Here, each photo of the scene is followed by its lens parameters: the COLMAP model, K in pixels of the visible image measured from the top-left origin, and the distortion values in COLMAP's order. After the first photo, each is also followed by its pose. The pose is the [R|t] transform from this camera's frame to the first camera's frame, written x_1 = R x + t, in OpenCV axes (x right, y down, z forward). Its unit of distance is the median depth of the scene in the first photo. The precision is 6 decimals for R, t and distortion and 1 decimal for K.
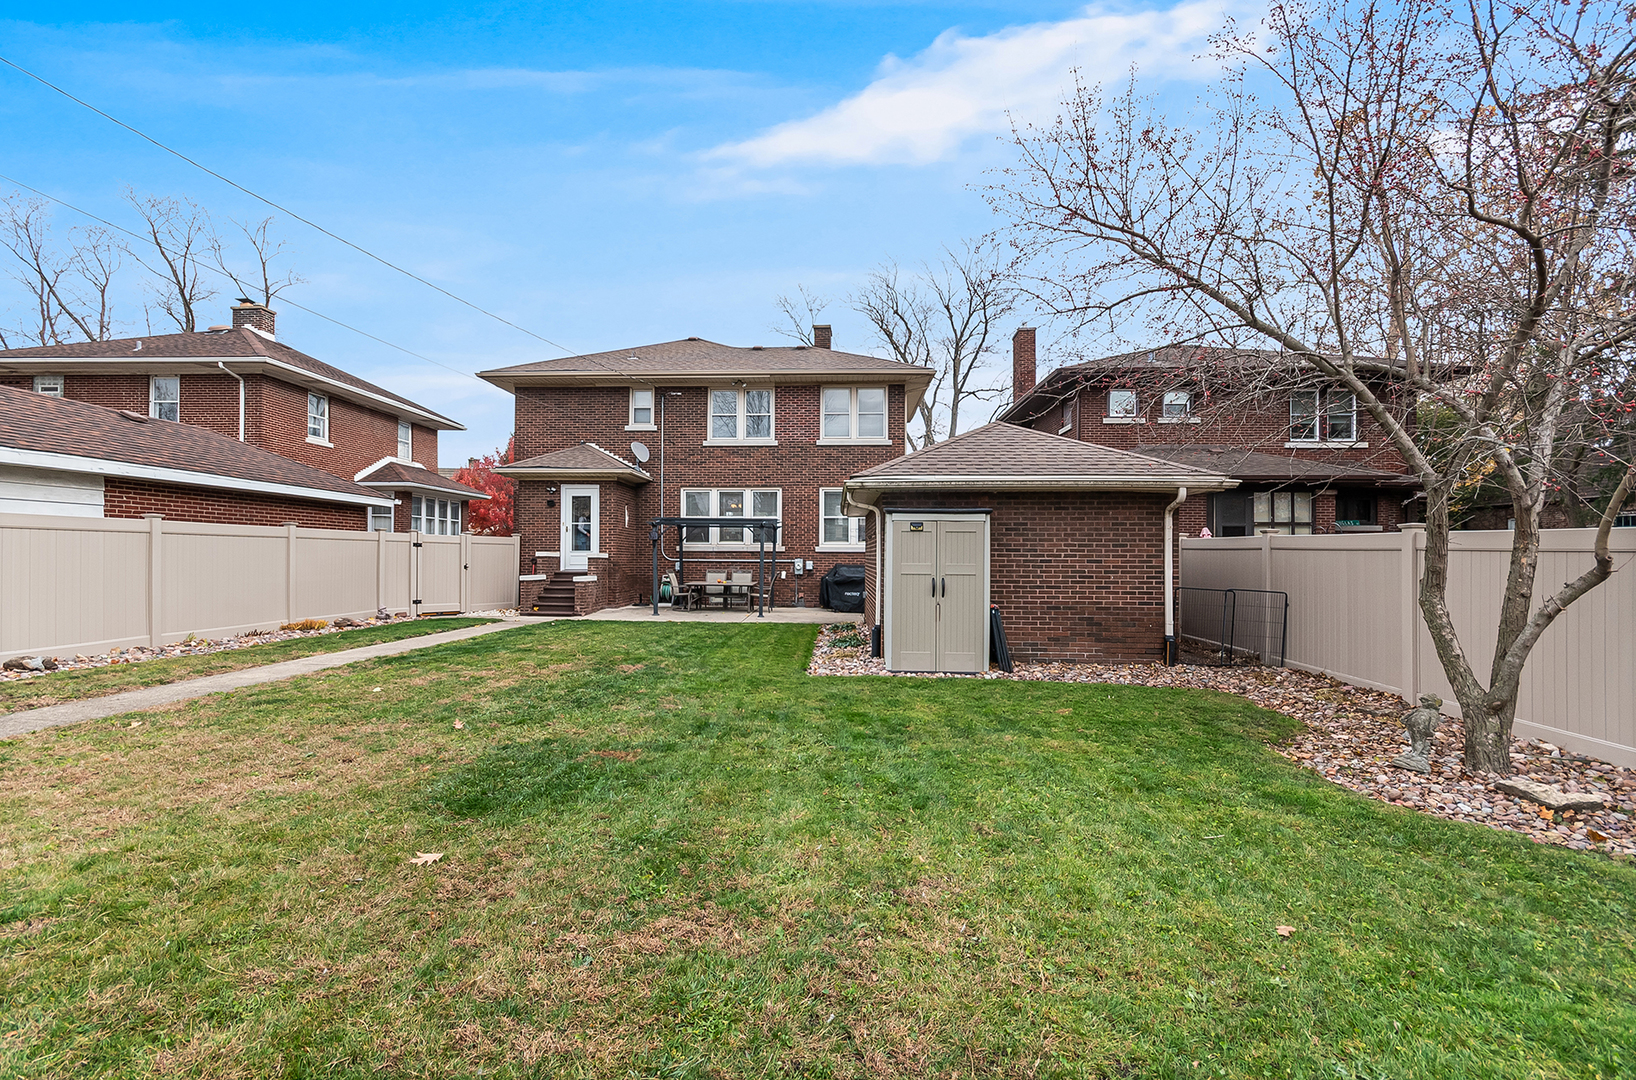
lens RADIAL K [[721.5, 0, 806.8], [0, 721.5, 552.3], [0, 0, 1]] dist [0.010631, -0.000385]
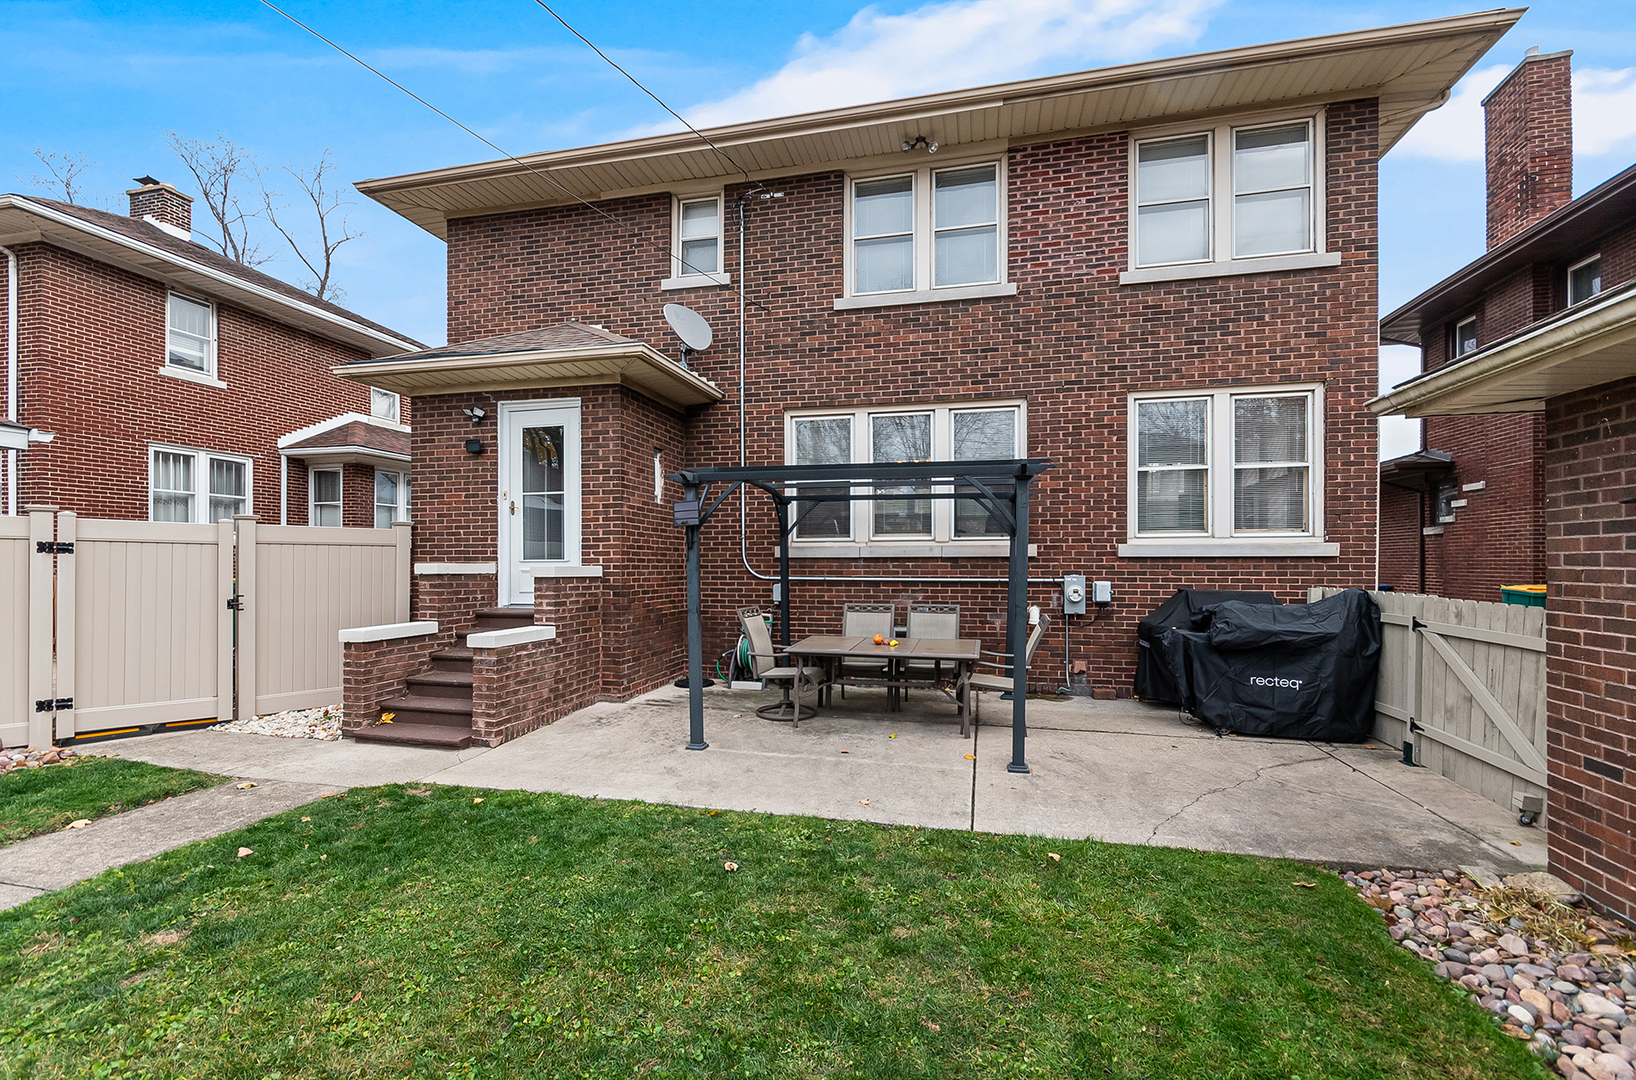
lens RADIAL K [[721.5, 0, 806.8], [0, 721.5, 552.3], [0, 0, 1]] dist [0.010631, -0.000385]
pose [[0.980395, -0.009493, -0.196815, -0.077441], [0.008220, 0.999940, -0.007284, -0.001767], [0.196872, 0.005523, 0.980414, 0.584842]]
